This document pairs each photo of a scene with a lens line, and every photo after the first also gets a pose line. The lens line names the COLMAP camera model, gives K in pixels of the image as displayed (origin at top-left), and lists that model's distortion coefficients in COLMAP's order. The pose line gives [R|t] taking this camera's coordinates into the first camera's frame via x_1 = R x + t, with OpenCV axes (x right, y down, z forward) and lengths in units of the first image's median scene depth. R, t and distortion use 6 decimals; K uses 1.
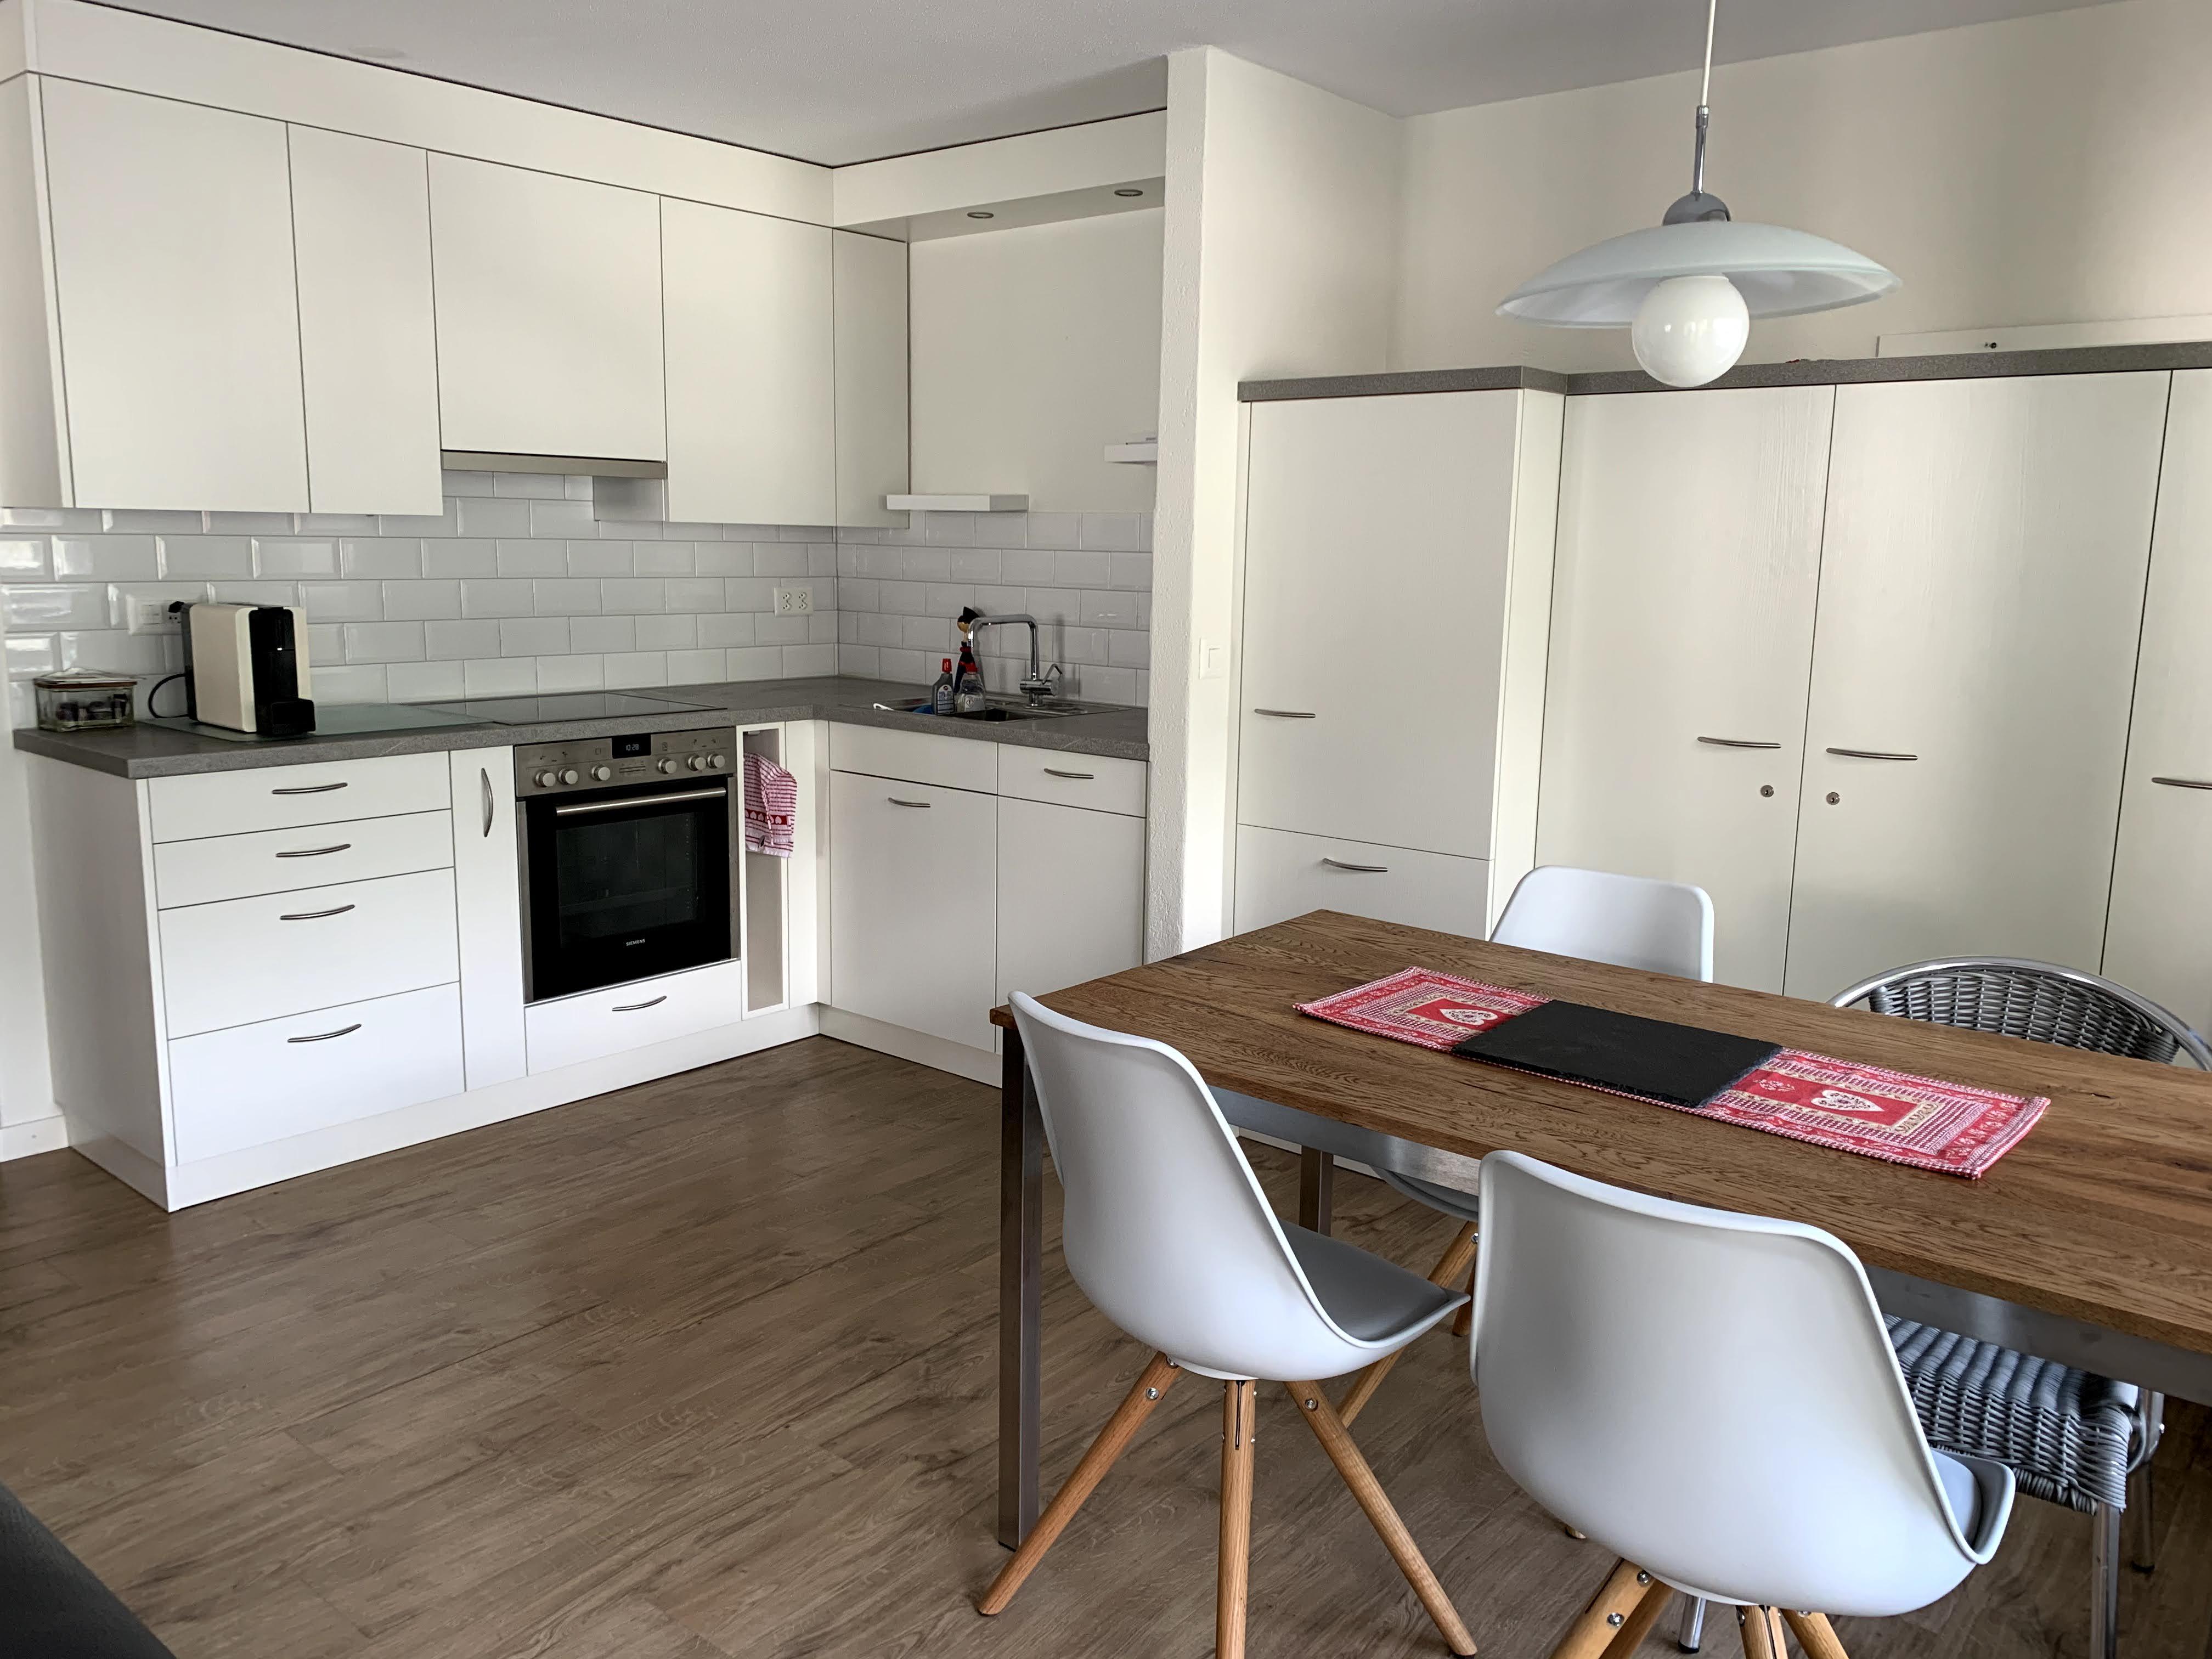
lens RADIAL K [[1660.4, 0, 1106.0], [0, 1660.4, 829.5], [0, 0, 1]] dist [0.000838, -0.003223]
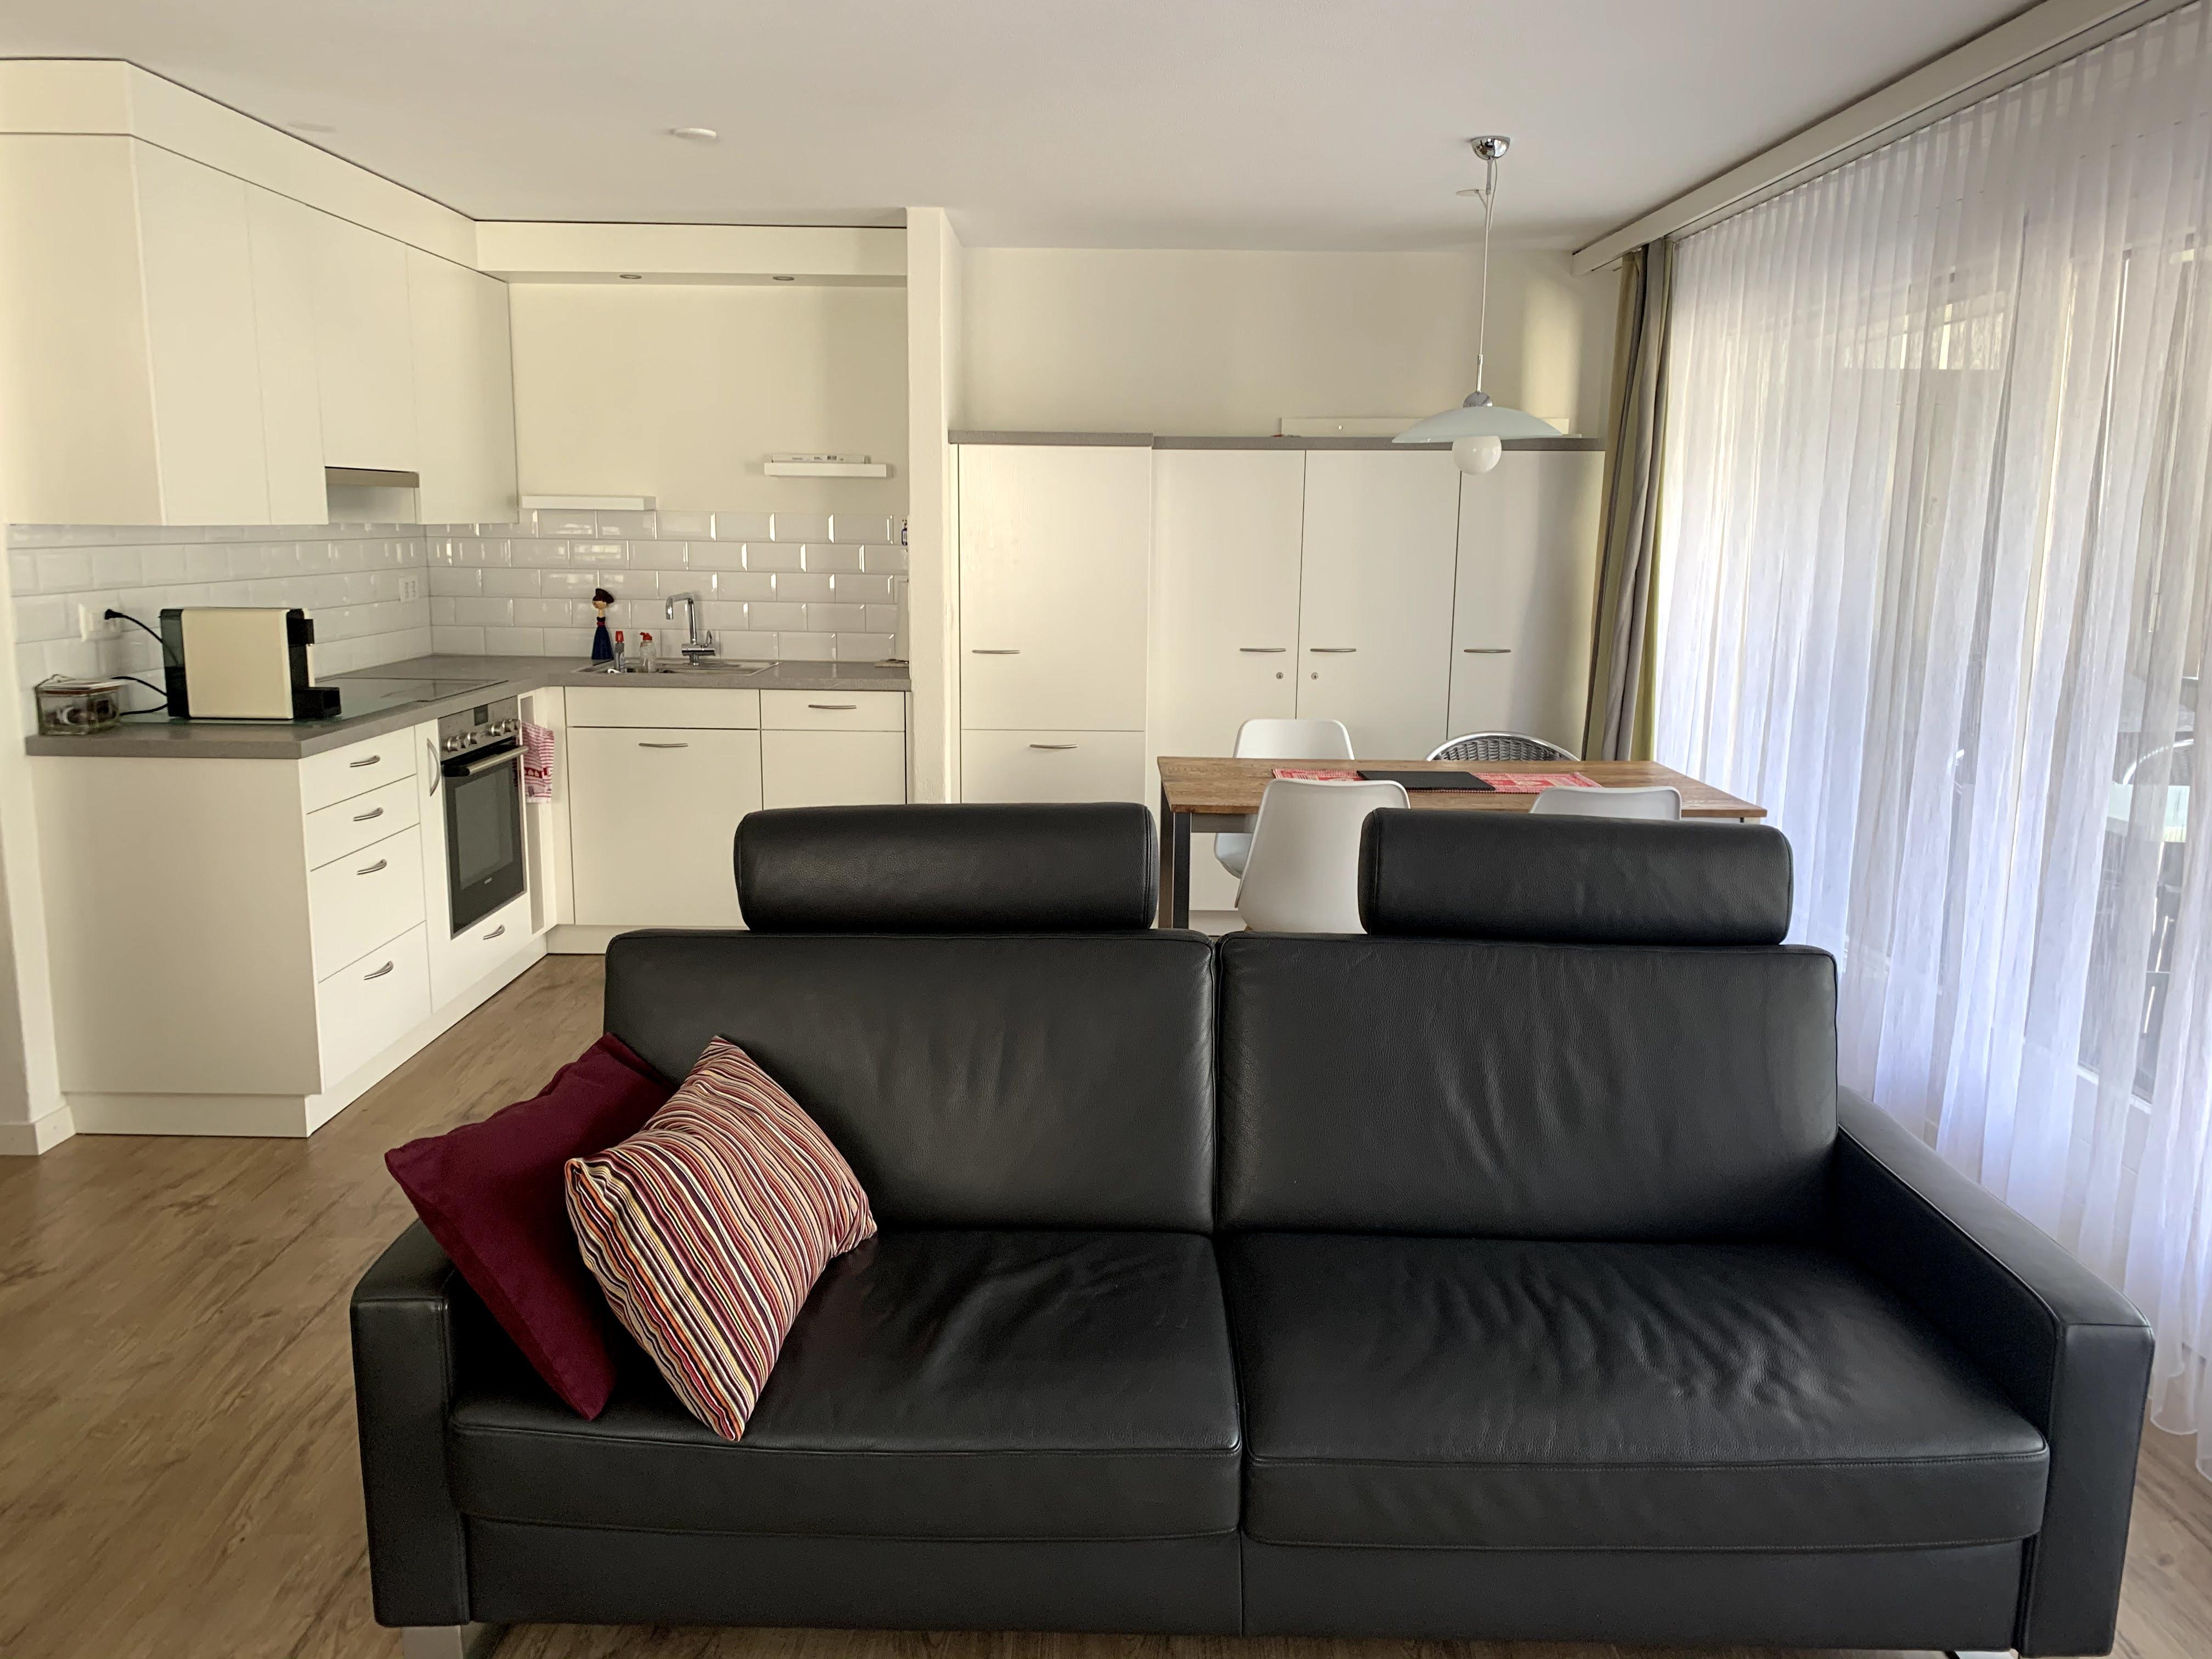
lens RADIAL K [[1696.3, 0, 1106.0], [0, 1696.3, 829.5], [0, 0, 1]] dist [0.007811, 0.003252]
pose [[0.765682, -0.124966, 0.630964, -0.778492], [0.111377, 0.991886, 0.061291, 0.007147], [-0.633503, 0.023346, 0.773388, -0.244503]]
